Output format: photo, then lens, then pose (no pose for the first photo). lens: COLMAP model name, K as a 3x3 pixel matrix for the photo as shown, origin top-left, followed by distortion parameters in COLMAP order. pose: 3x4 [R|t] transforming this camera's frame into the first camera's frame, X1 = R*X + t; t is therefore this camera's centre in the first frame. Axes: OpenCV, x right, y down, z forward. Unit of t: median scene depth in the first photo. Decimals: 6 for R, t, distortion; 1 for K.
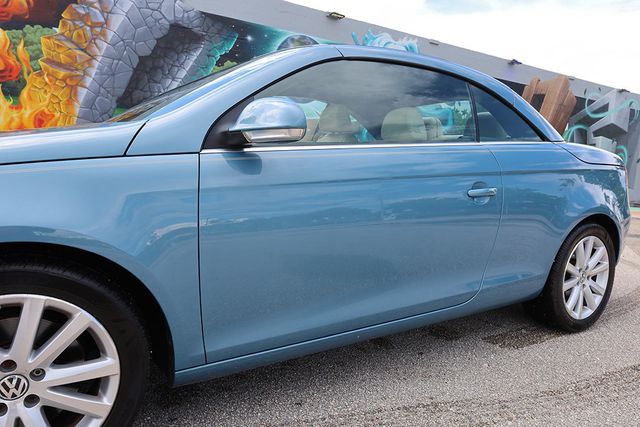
lens RADIAL K [[434.0, 0, 319.4], [0, 434.0, 215.8], [0, 0, 1]] dist [-0.001615, 0.002771]
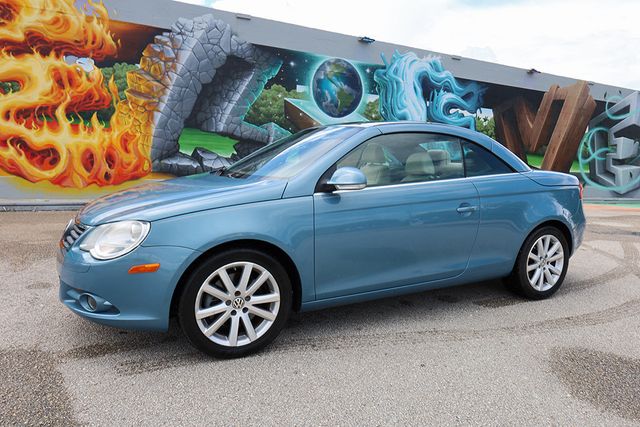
lens RADIAL K [[433.7, 0, 316.3], [0, 433.7, 211.5], [0, 0, 1]] dist [0.016695, -0.007996]
pose [[0.997585, -0.003500, -0.069363, -0.021946], [0.003146, 0.999981, -0.005210, -0.010130], [0.069380, 0.004979, 0.997578, -0.183428]]
